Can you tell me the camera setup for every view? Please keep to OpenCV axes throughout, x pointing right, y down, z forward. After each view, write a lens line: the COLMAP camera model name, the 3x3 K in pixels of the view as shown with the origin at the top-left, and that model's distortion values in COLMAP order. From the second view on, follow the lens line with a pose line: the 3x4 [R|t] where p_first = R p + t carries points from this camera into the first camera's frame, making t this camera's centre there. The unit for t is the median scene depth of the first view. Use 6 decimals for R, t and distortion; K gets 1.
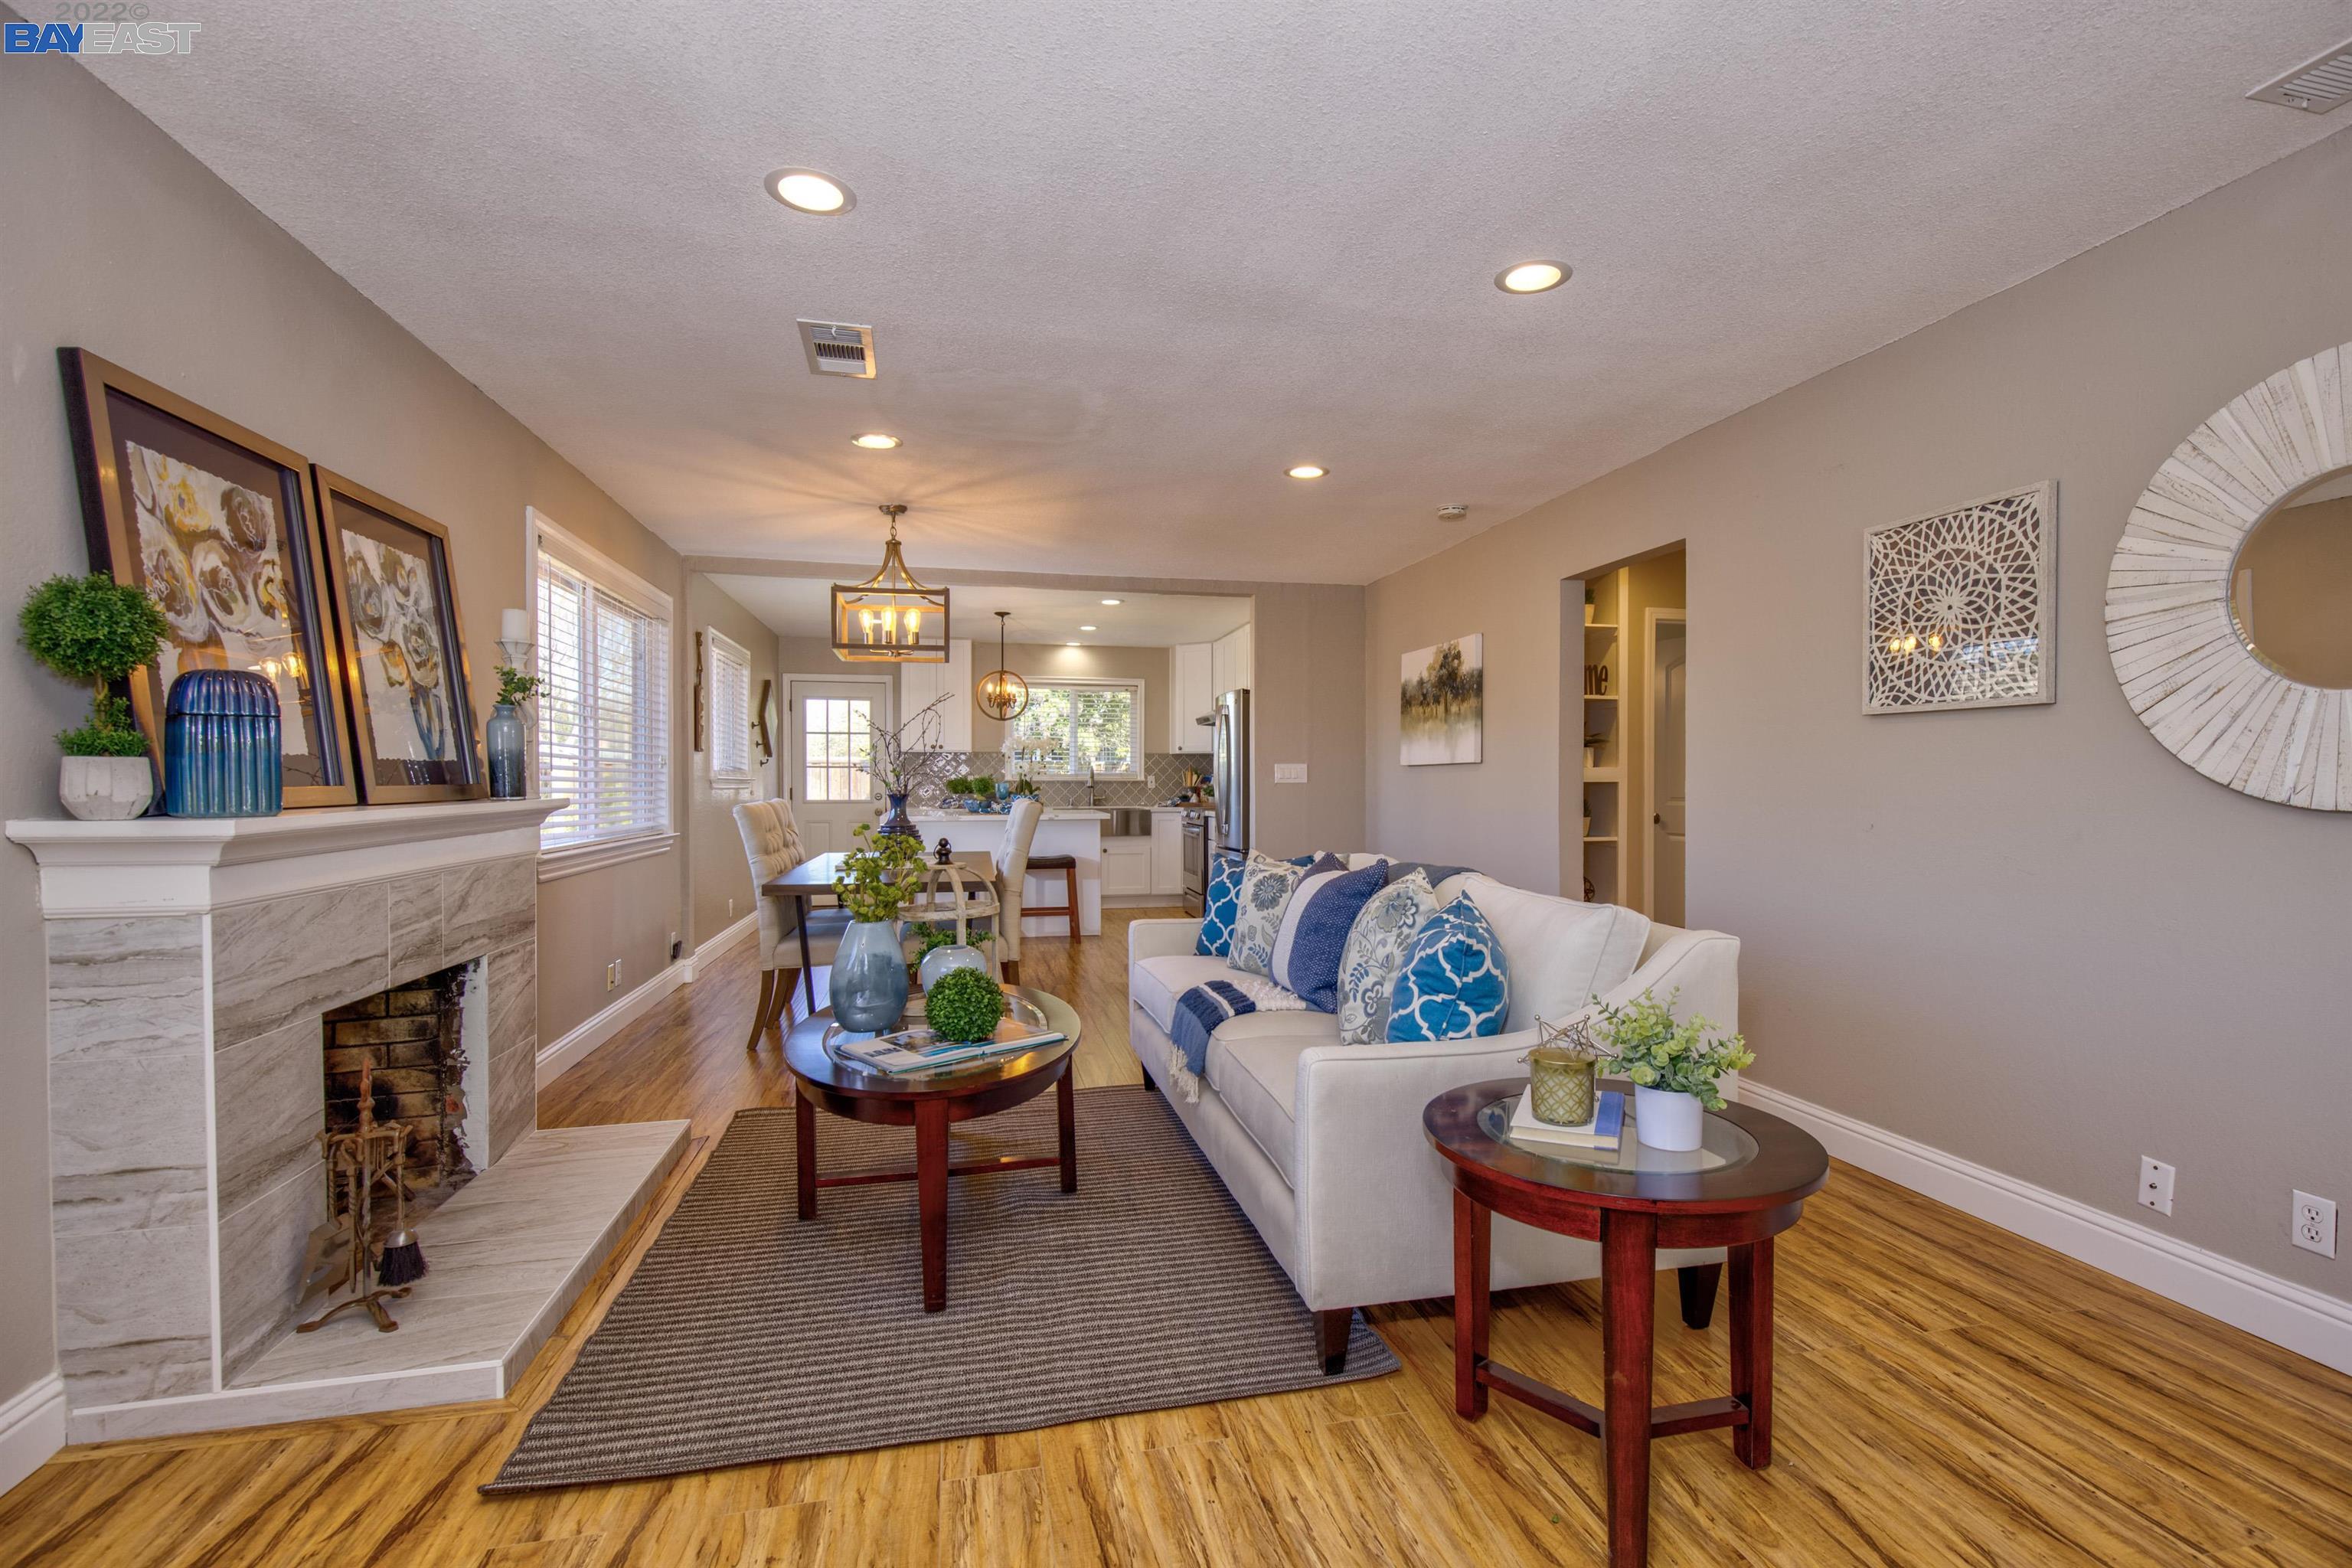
lens RADIAL K [[1073.1, 0, 1190.0], [0, 1073.1, 788.7], [0, 0, 1]] dist [0.010089, 0.000565]
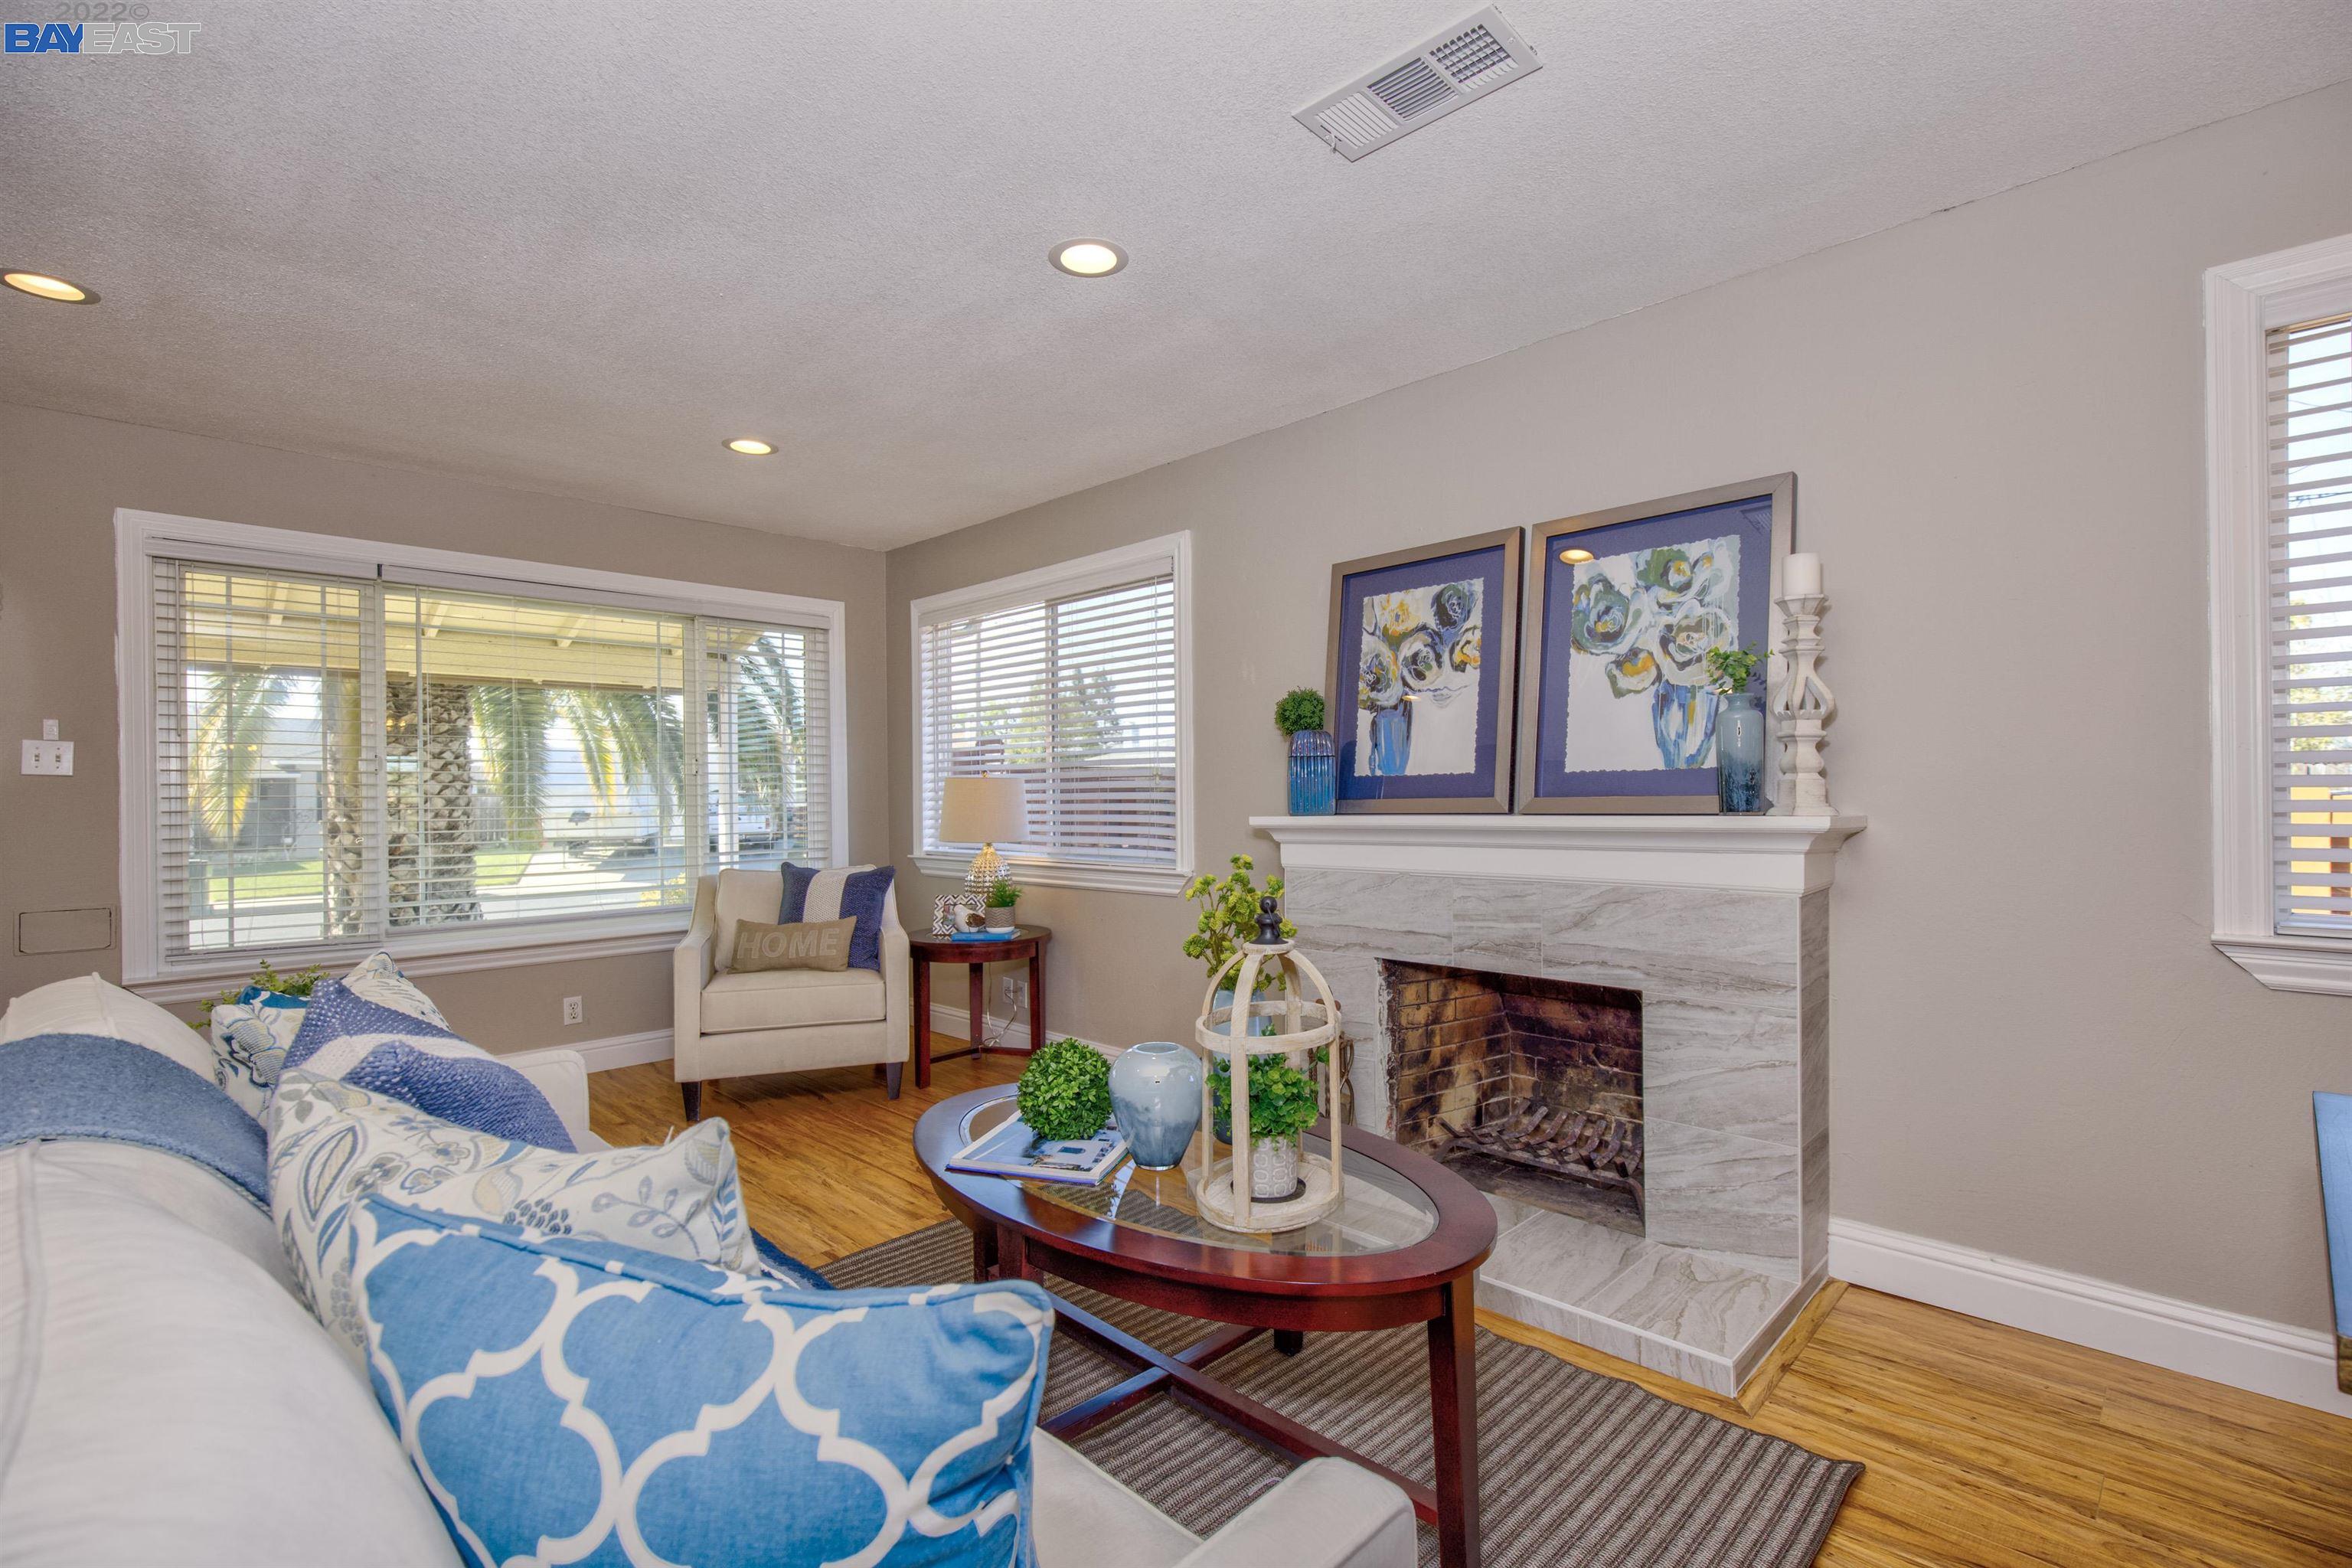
lens RADIAL K [[1073.1, 0, 1172.3], [0, 1073.1, 793.8], [0, 0, 1]] dist [0.010089, 0.000565]
pose [[-0.841599, -0.001072, -0.540101, 0.171410], [-0.000895, 0.999999, -0.000590, -0.006011], [0.540102, -0.000013, -0.841600, 1.939351]]
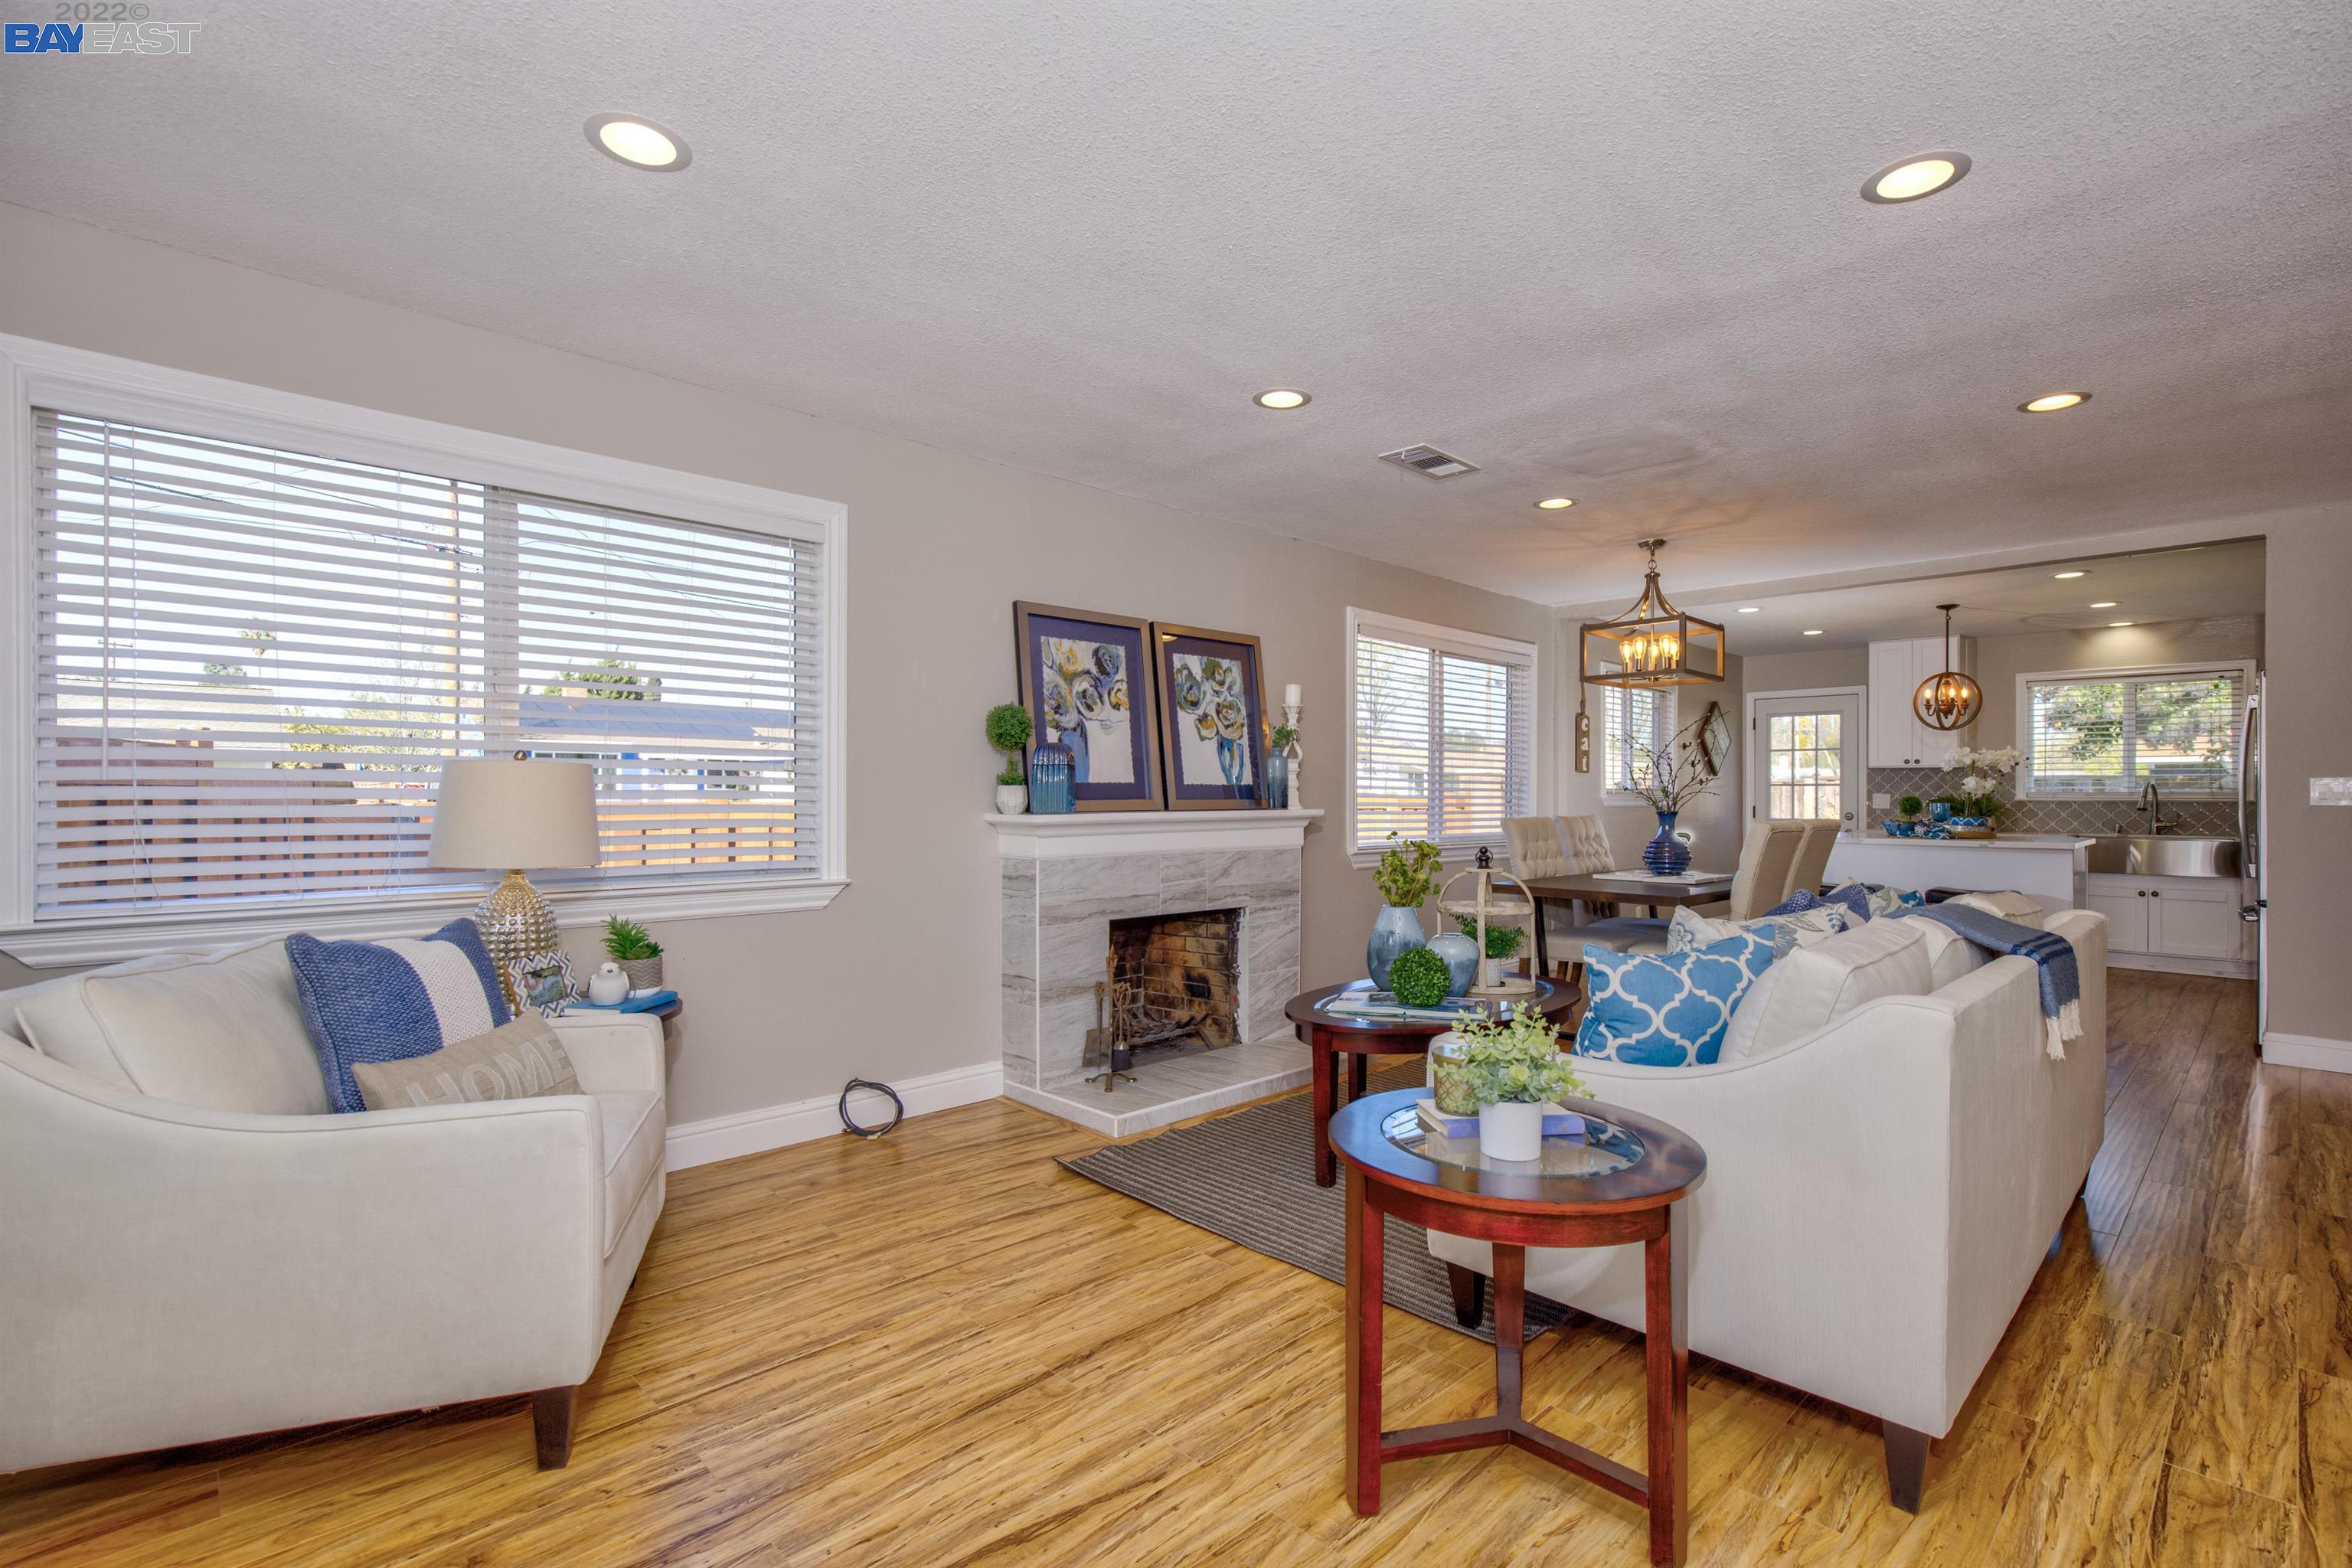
lens RADIAL K [[1073.1, 0, 1222.0], [0, 1073.1, 793.8], [0, 0, 1]] dist [0.010089, 0.000565]
pose [[0.536307, 0.001415, -0.844022, 0.836653], [-0.010830, 0.999928, -0.005206, -0.004595], [0.843953, 0.011933, 0.536284, 0.151305]]
